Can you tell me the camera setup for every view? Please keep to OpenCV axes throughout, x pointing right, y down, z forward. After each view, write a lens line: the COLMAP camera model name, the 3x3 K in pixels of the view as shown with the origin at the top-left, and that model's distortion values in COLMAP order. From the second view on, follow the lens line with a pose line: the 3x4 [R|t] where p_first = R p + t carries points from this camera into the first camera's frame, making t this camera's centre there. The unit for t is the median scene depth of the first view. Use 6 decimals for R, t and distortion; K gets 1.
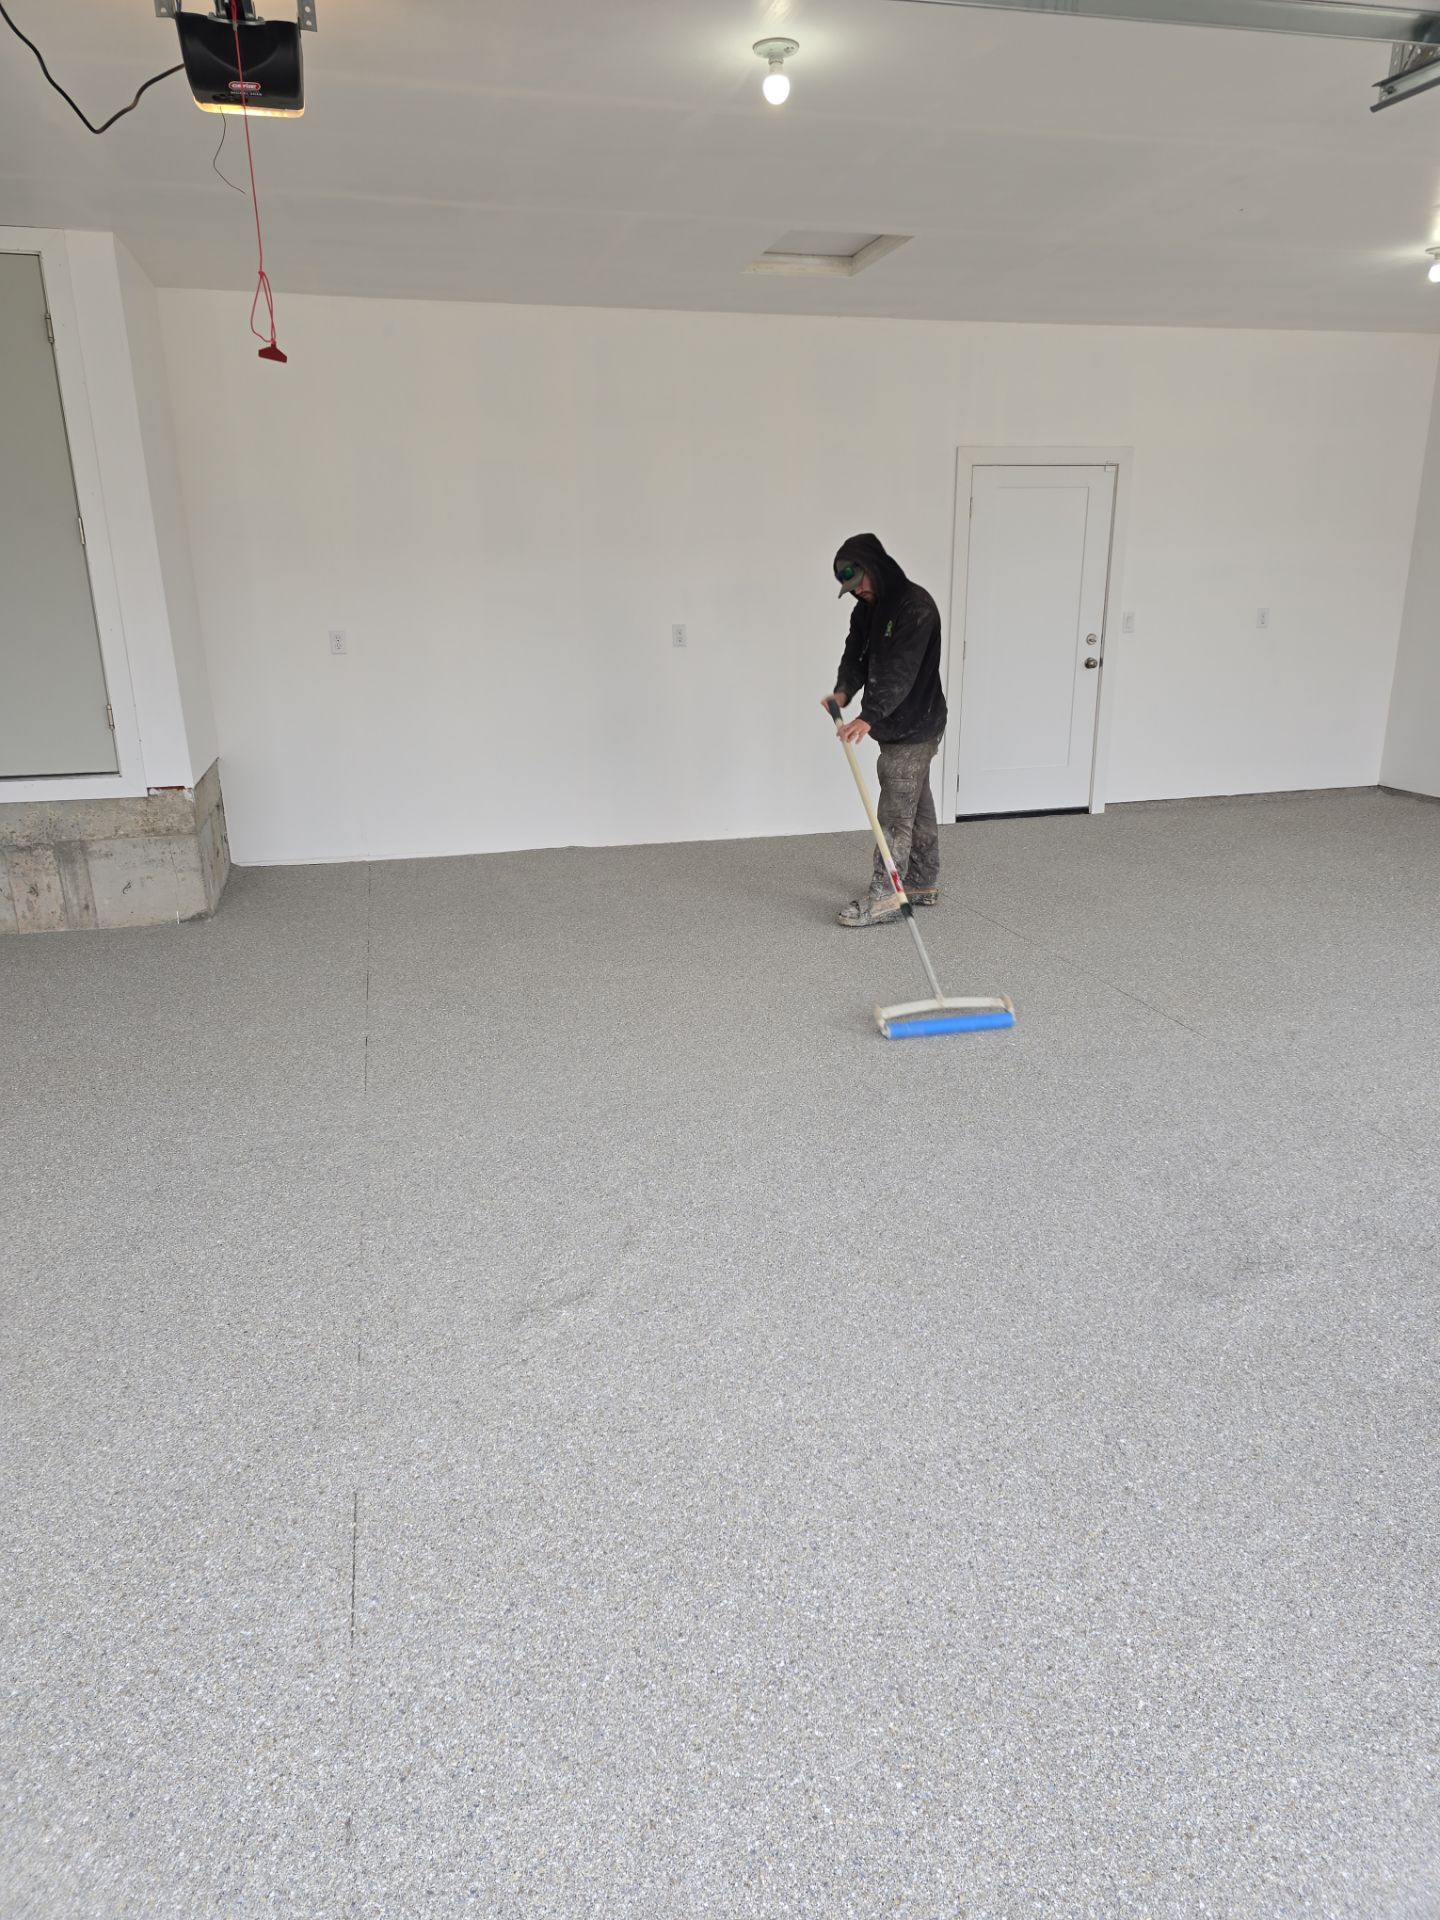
lens RADIAL K [[1273.8, 0, 732.7], [0, 1273.8, 954.5], [0, 0, 1]] dist [0.056755, -0.023867]
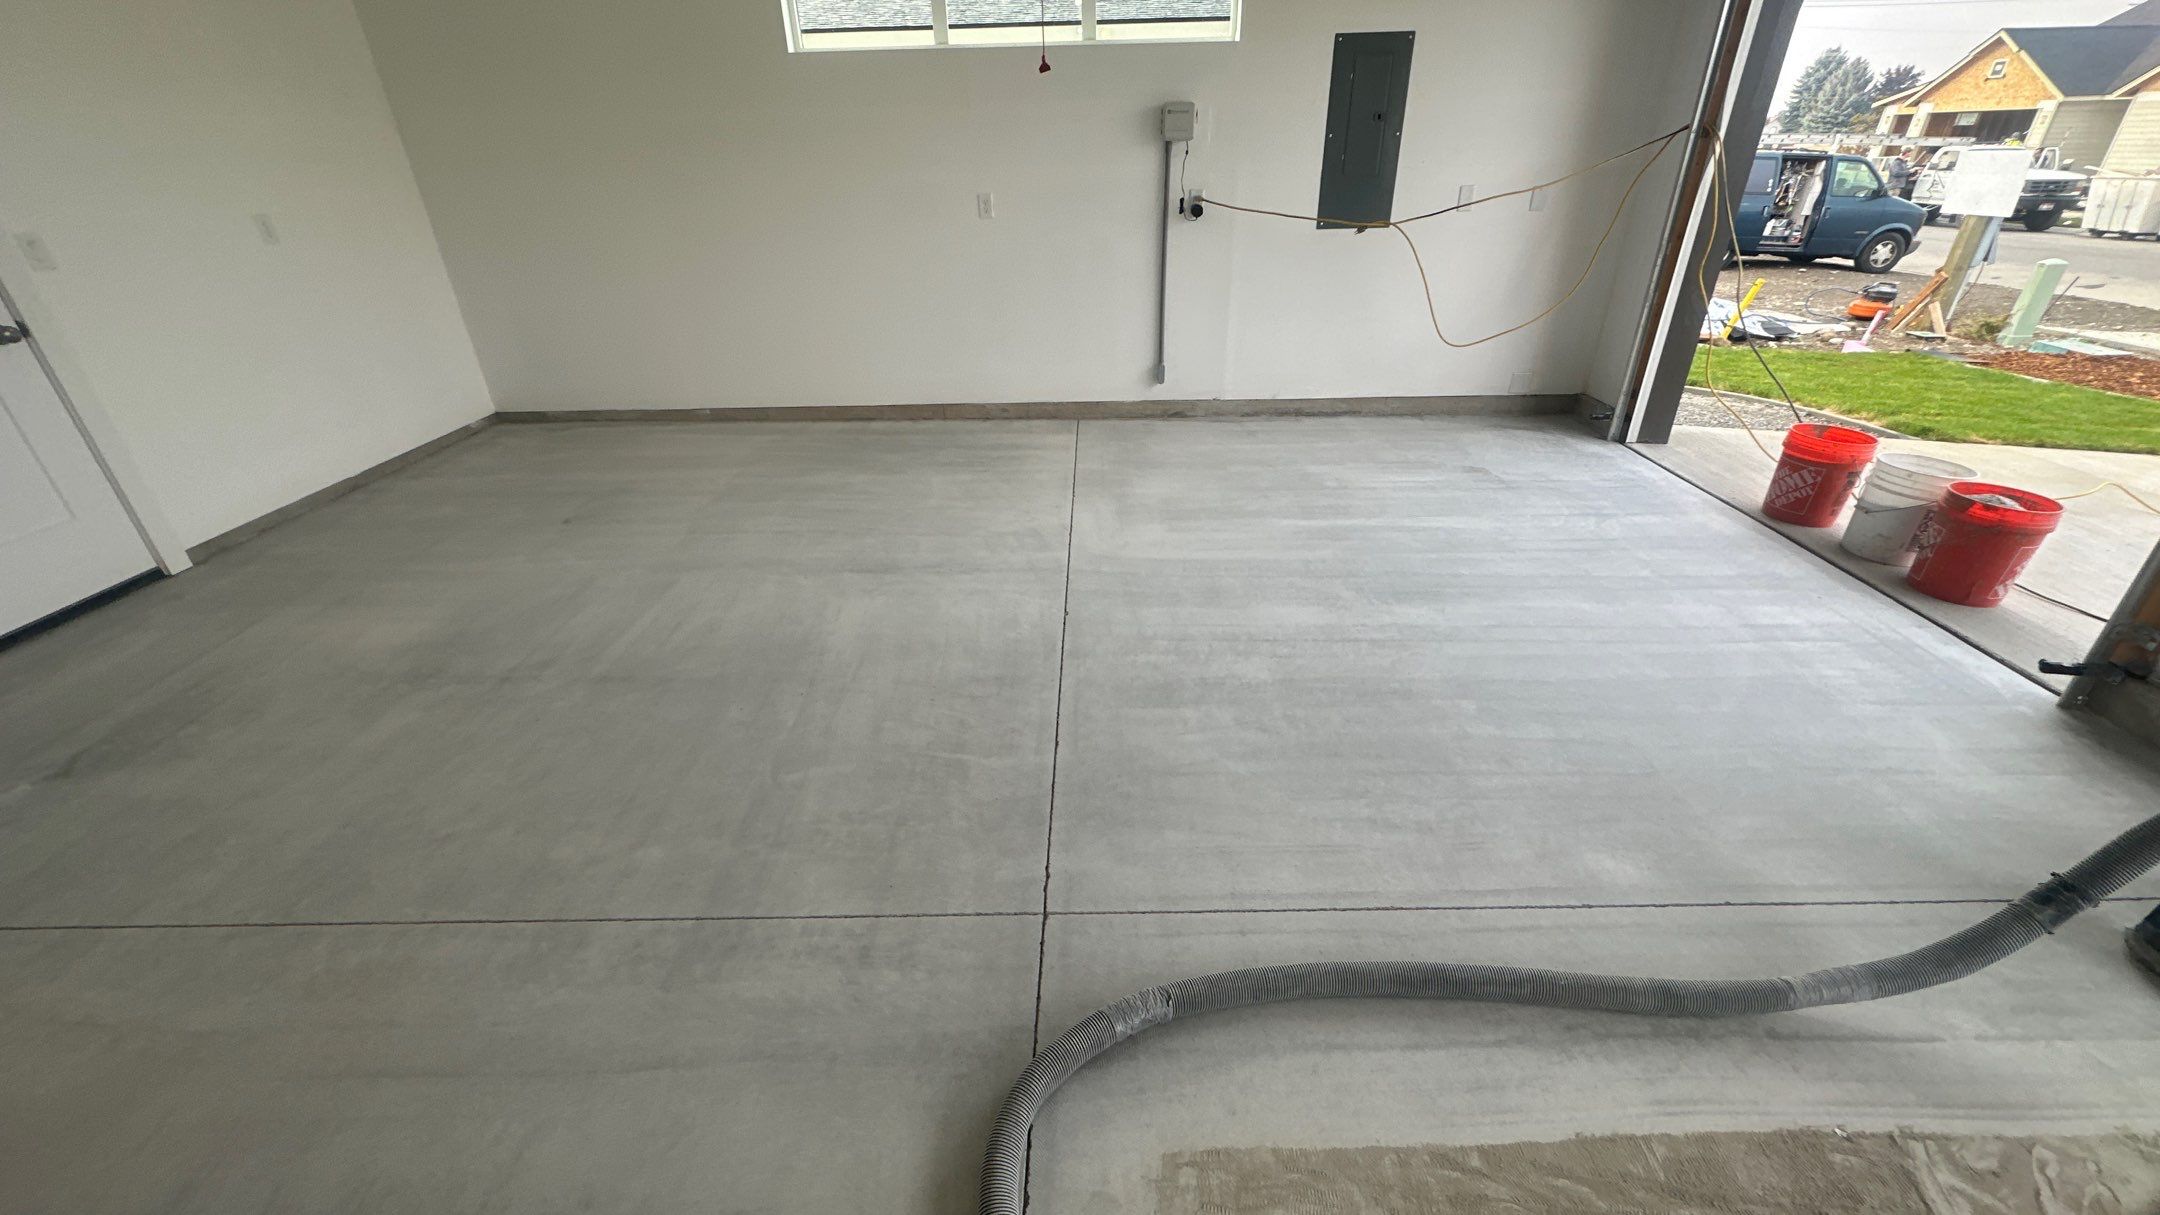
lens RADIAL K [[857.2, 0, 1063.4], [0, 857.2, 600.0], [0, 0, 1]] dist [-0.001629, 0.000272]
pose [[0.268772, -0.445239, 0.854122, 0.055866], [0.293505, 0.882437, 0.367641, -0.177931], [-0.917397, 0.151877, 0.367854, 0.653445]]
